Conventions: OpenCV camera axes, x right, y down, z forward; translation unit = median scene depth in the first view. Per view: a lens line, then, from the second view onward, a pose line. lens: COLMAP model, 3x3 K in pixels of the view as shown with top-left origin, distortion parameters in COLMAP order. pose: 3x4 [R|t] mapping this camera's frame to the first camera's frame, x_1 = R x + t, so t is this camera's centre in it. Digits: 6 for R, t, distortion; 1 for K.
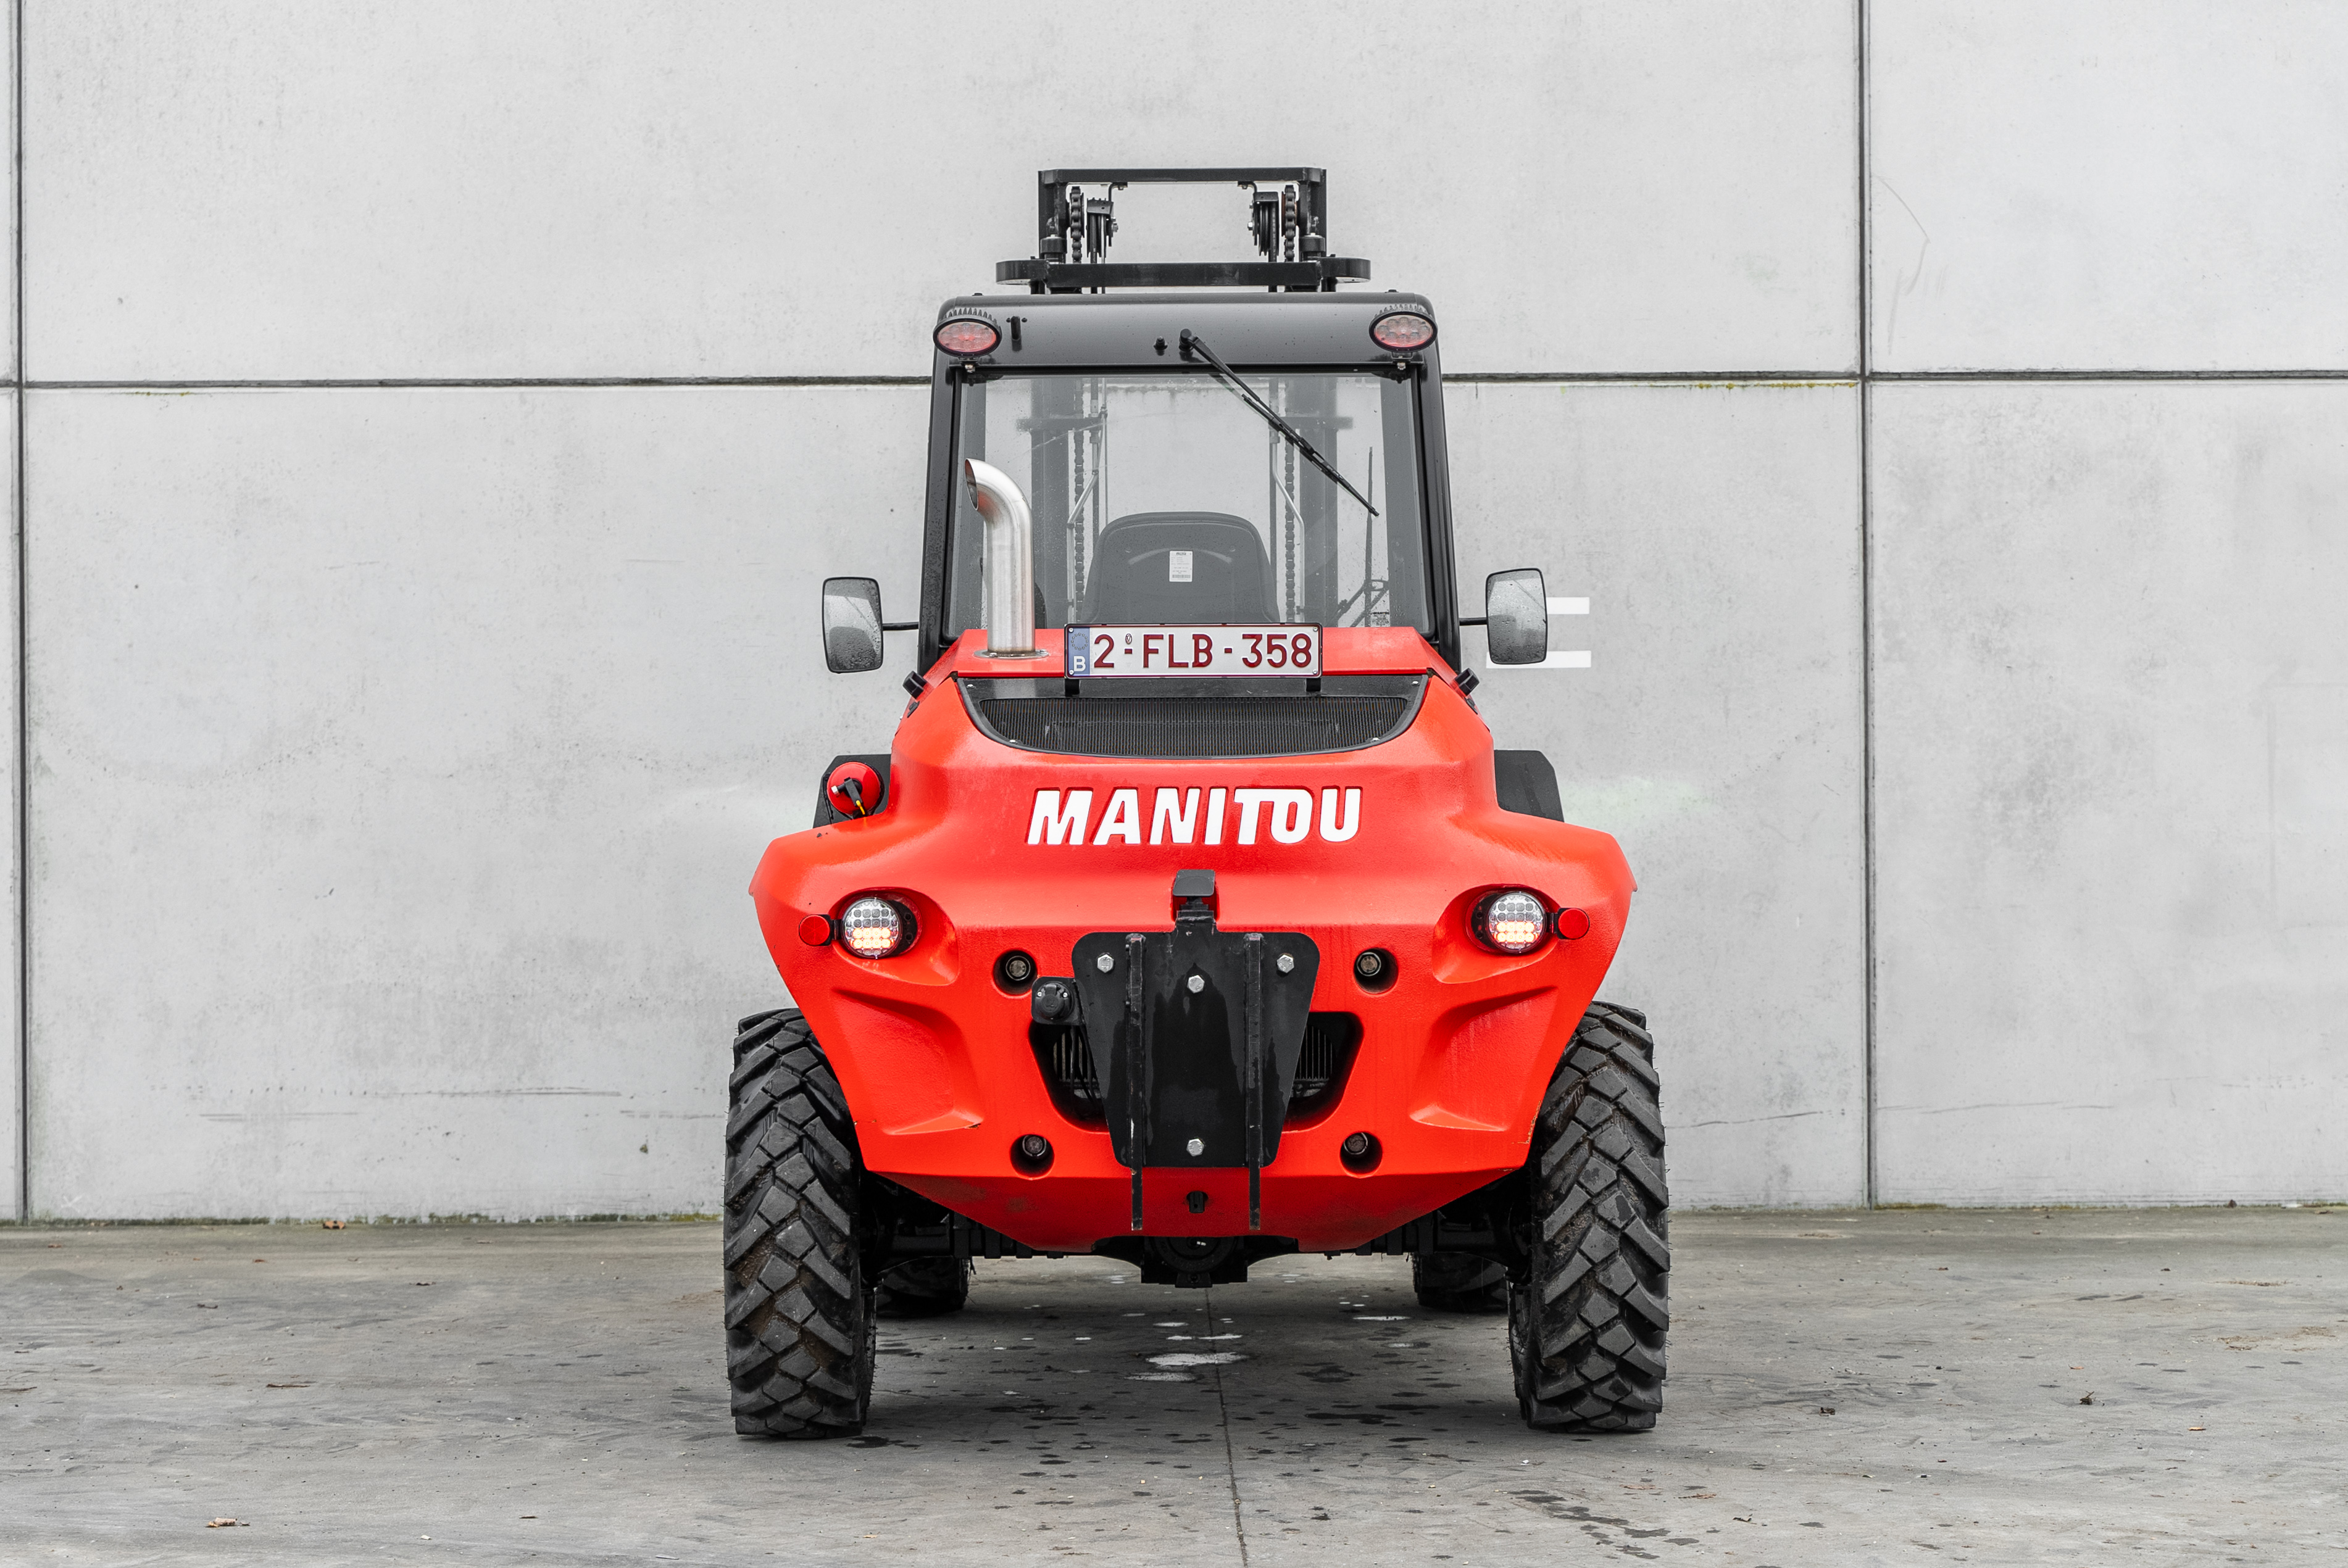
lens RADIAL K [[4464.2, 0, 1189.8], [0, 4464.2, 784.2], [0, 0, 1]] dist [0.010875, 0.000000]
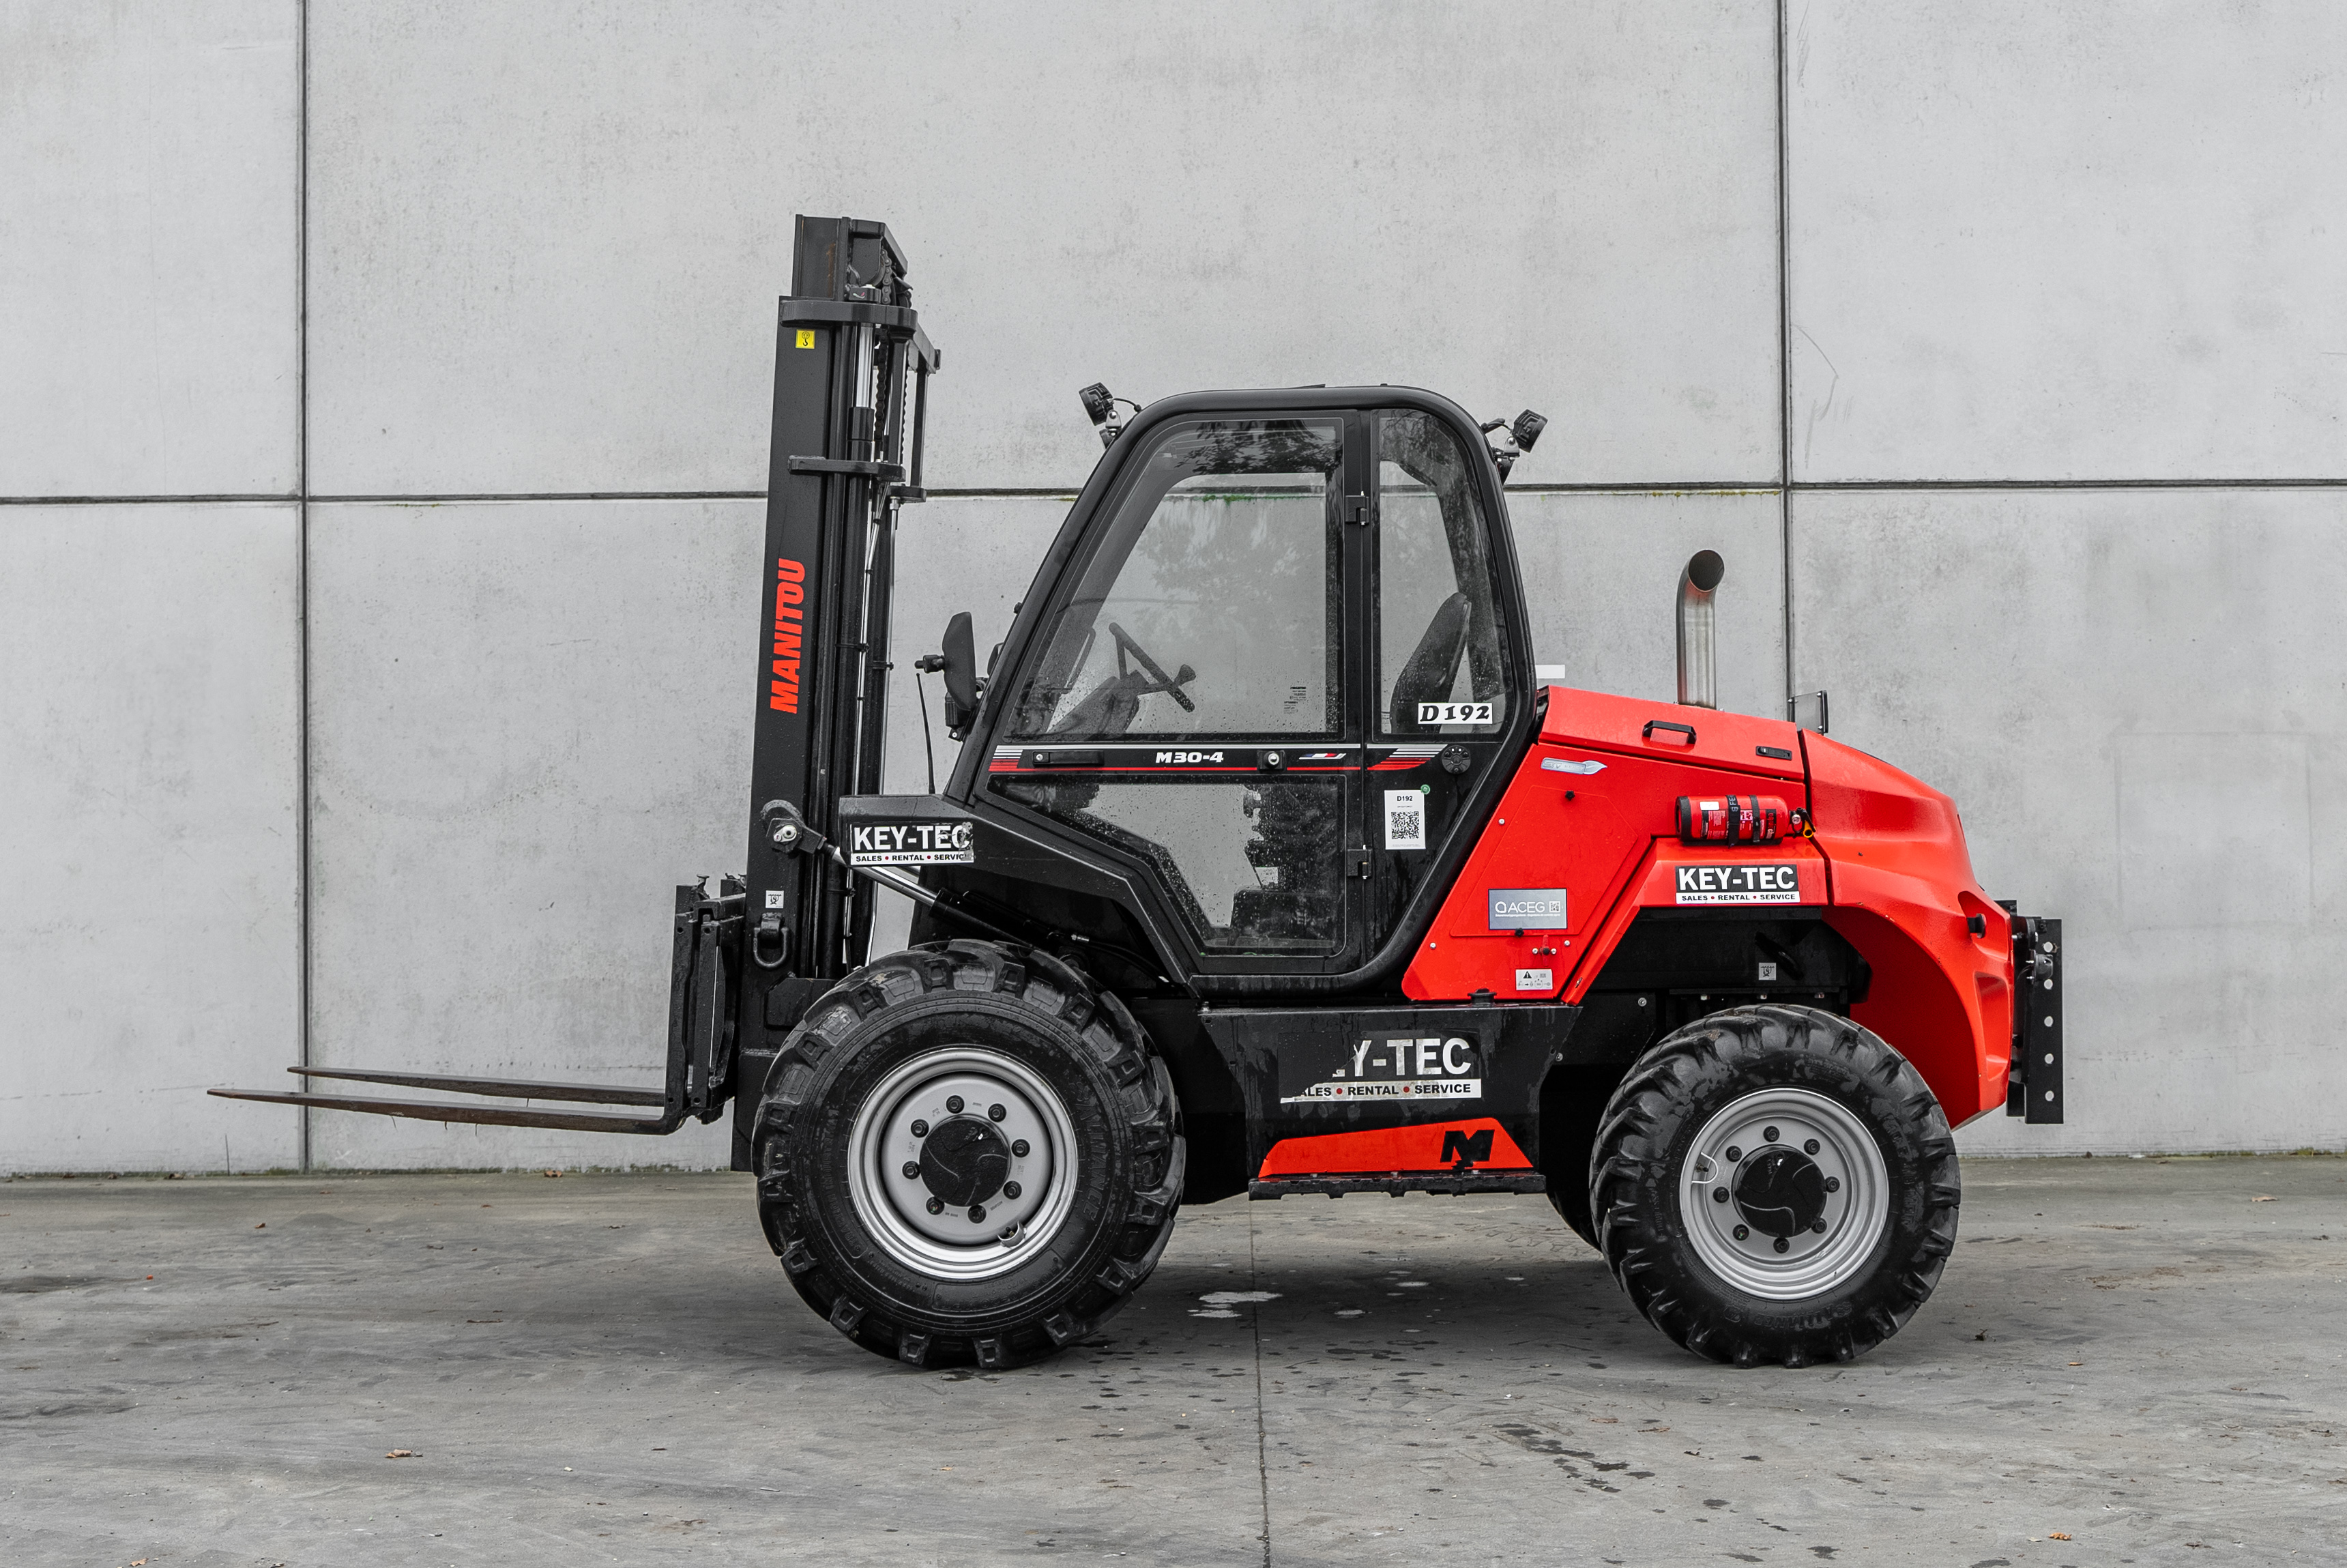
lens RADIAL K [[3357.2, 0, 1220.8], [0, 3357.2, 746.4], [0, 0, 1]] dist [-0.000027, 0.000000]
pose [[0.999877, -0.002717, -0.015463, 0.010519], [0.002441, 0.999838, -0.017823, -0.003641], [0.015509, 0.017783, 0.999722, 0.085207]]
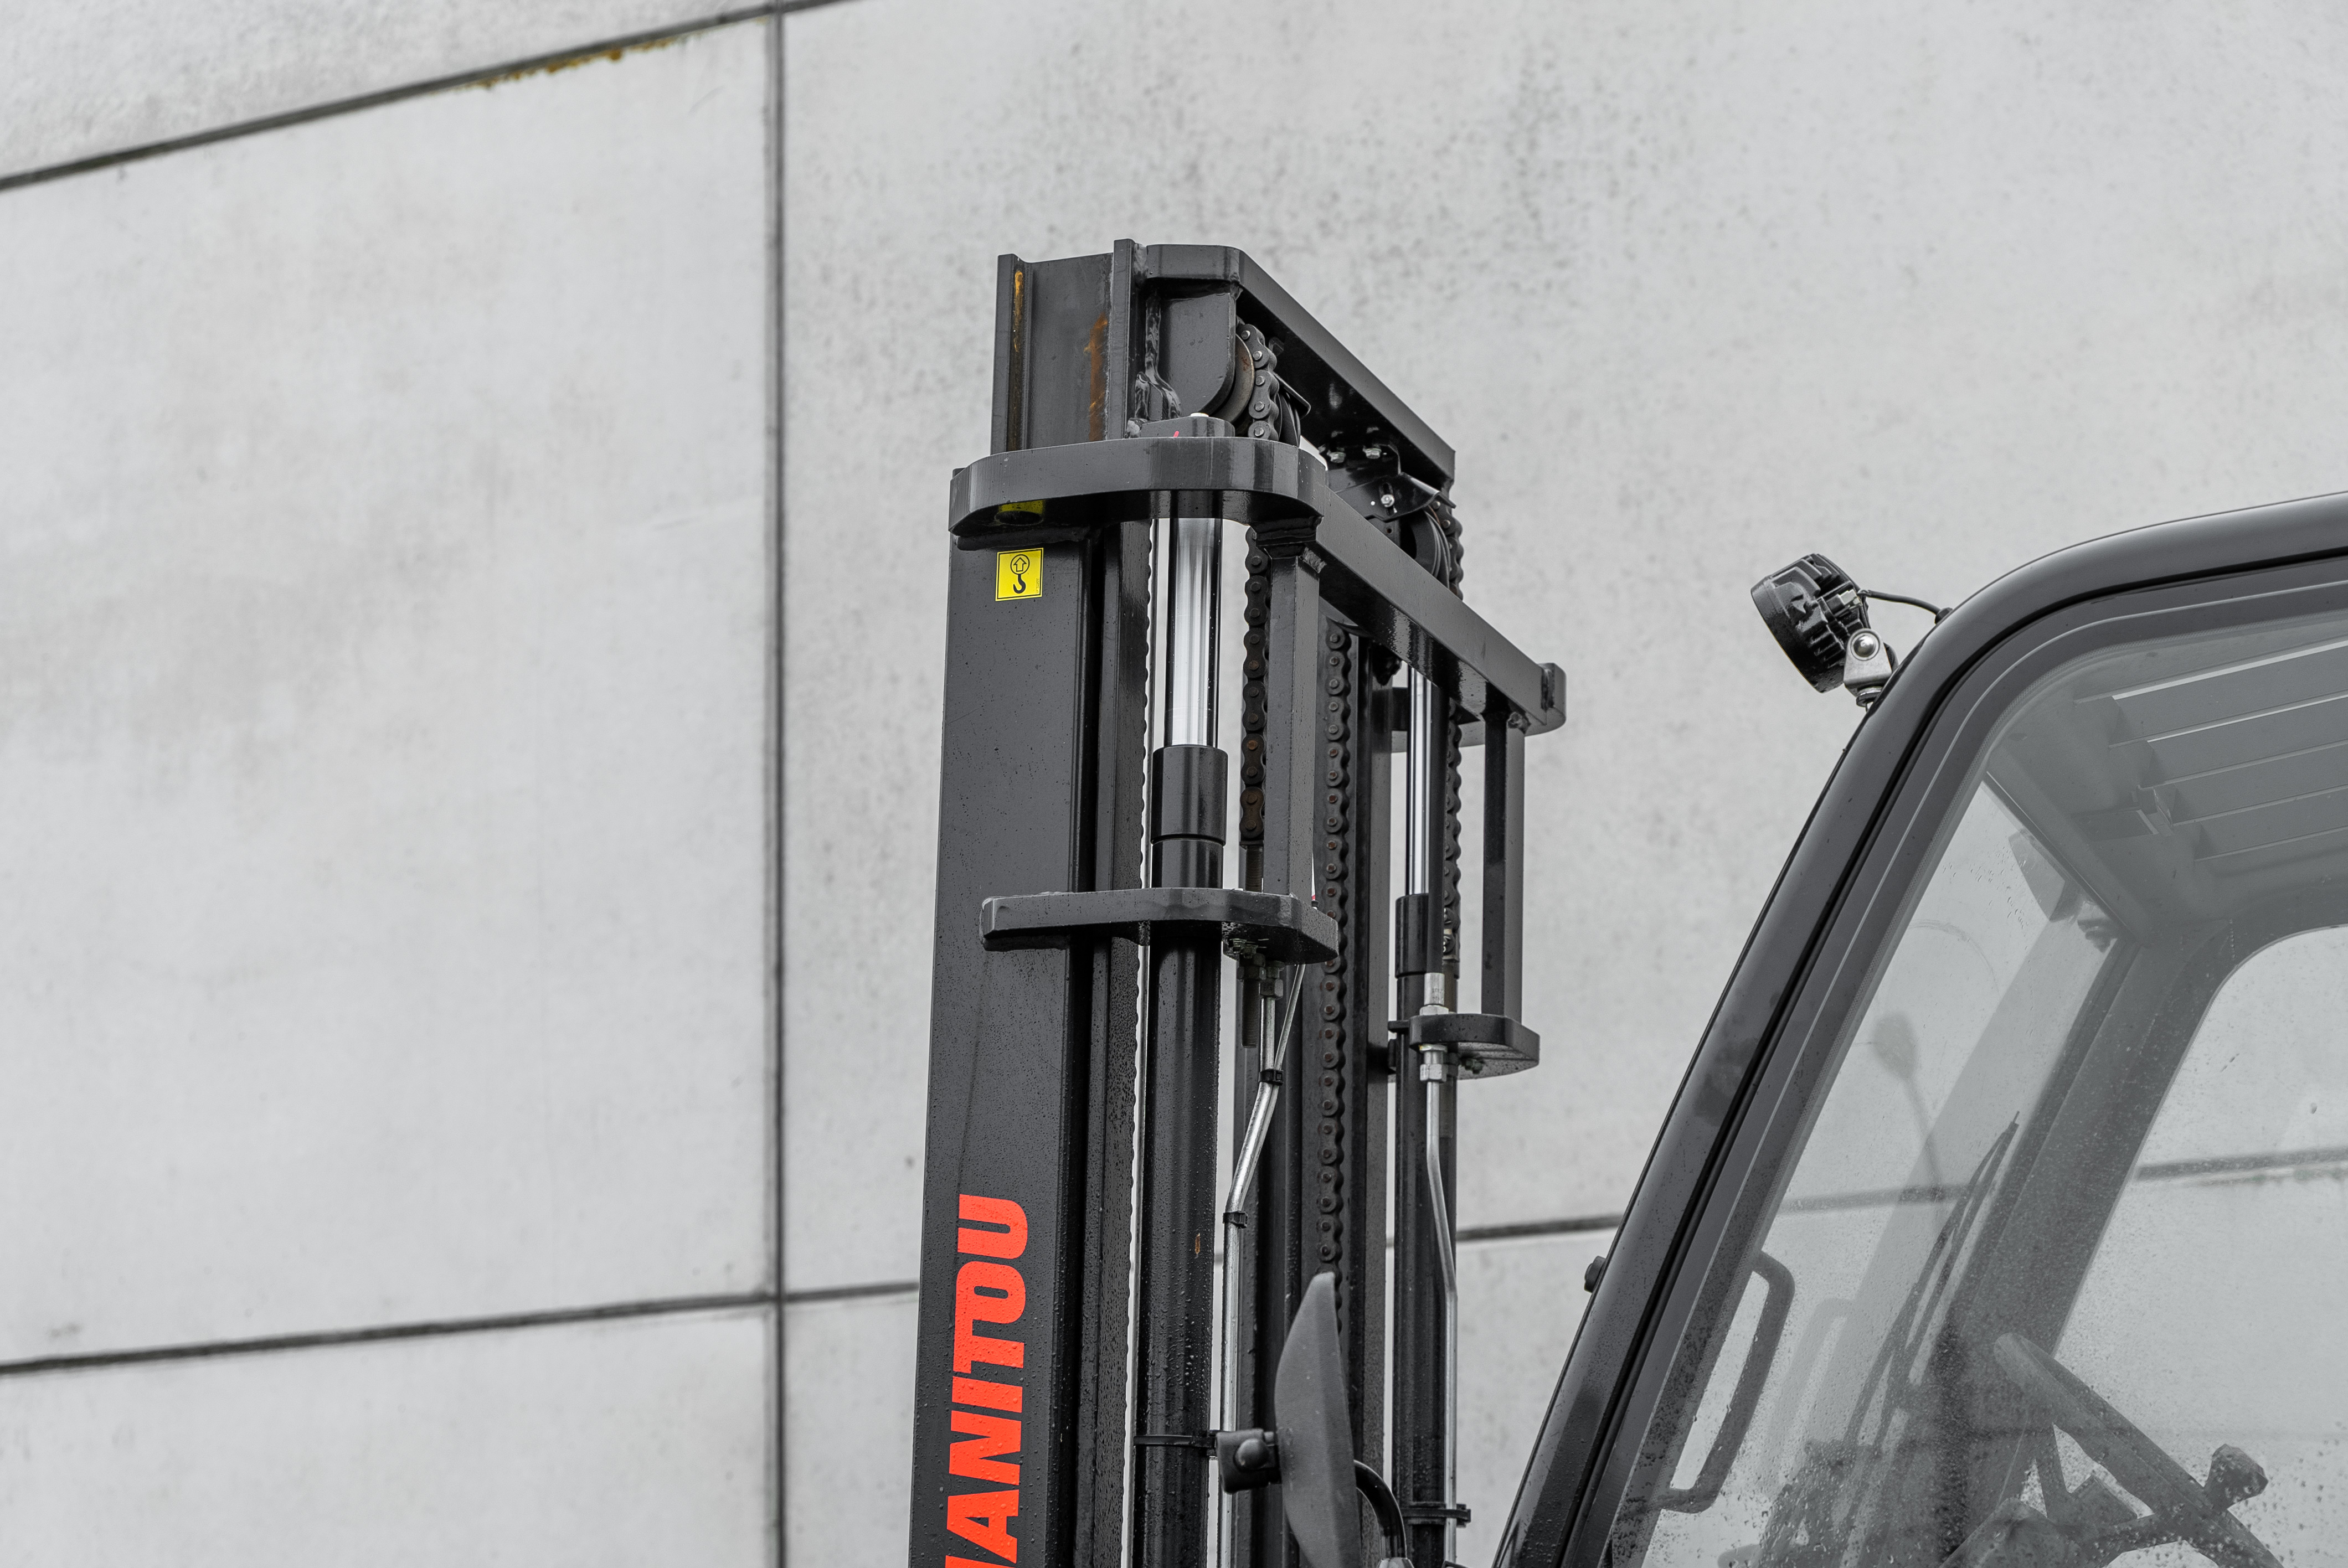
lens RADIAL K [[3946.8, 0, 1182.9], [0, 3946.8, 784.6], [0, 0, 1]] dist [0.007432, 0.000000]
pose [[0.917970, -0.125581, -0.376246, 0.035674], [0.026708, 0.965975, -0.257254, -0.011650], [0.395750, 0.226103, 0.890090, 0.593888]]
